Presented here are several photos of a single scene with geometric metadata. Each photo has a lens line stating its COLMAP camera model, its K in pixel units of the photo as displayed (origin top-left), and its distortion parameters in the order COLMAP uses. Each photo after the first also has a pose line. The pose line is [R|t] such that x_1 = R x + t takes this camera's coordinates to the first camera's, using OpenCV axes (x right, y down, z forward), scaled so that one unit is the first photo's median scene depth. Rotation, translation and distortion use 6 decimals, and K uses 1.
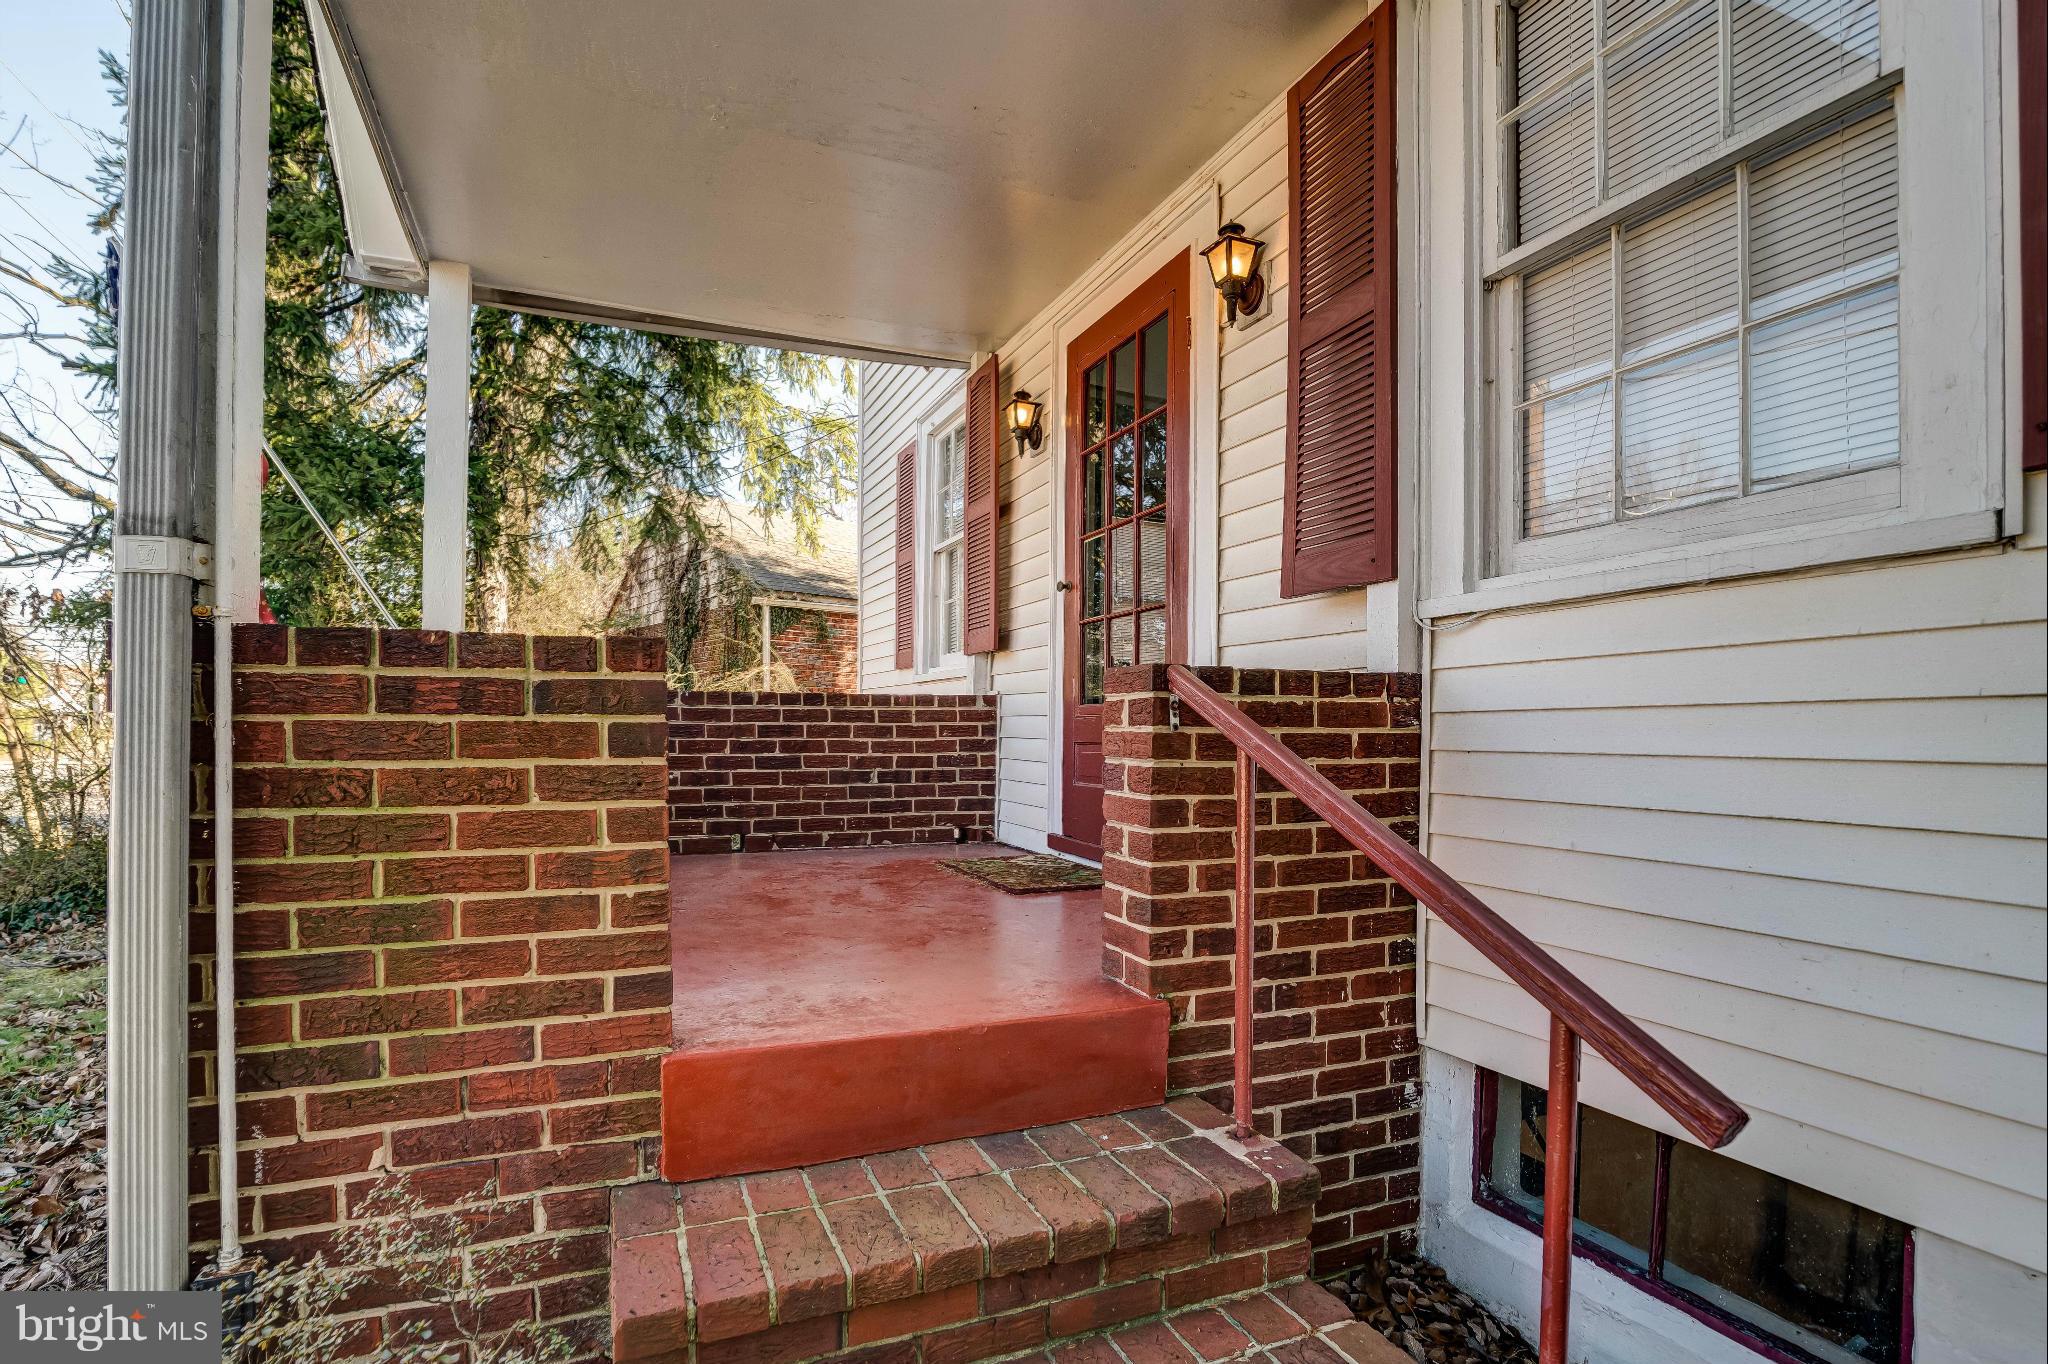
lens RADIAL K [[1019.6, 0, 1027.3], [0, 1019.6, 720.2], [0, 0, 1]] dist [-0.014203, 0.001852]
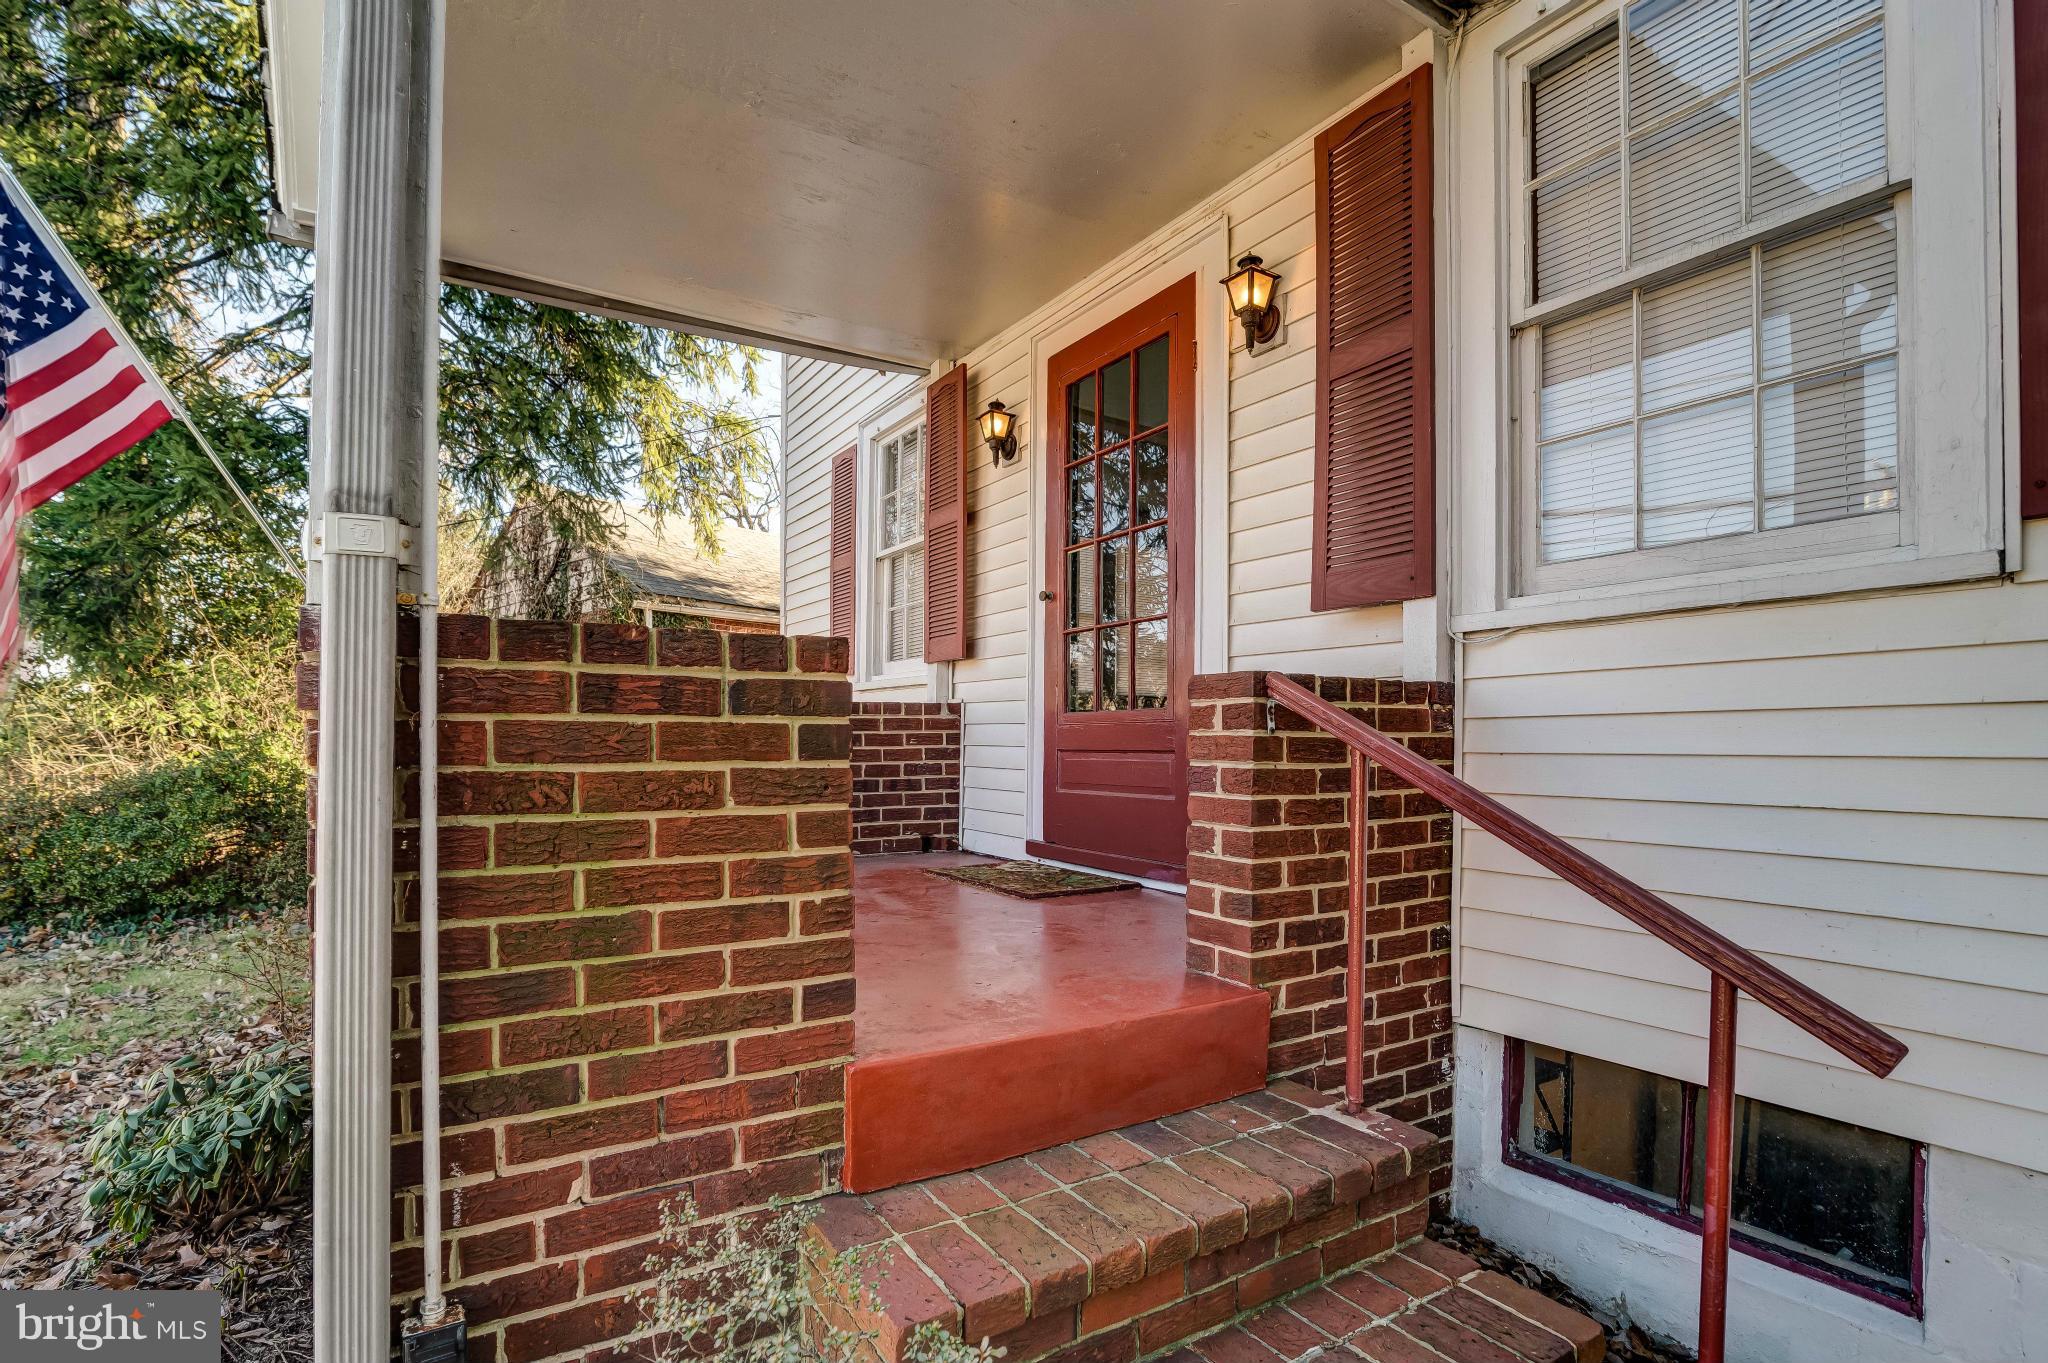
lens RADIAL K [[1019.6, 0, 1059.2], [0, 1019.6, 727.8], [0, 0, 1]] dist [-0.014203, 0.001852]
pose [[0.984312, 0.000324, 0.176434, -0.255916], [0.000388, 0.999992, -0.004002, 0.007493], [-0.176434, 0.004007, 0.984304, -0.001197]]
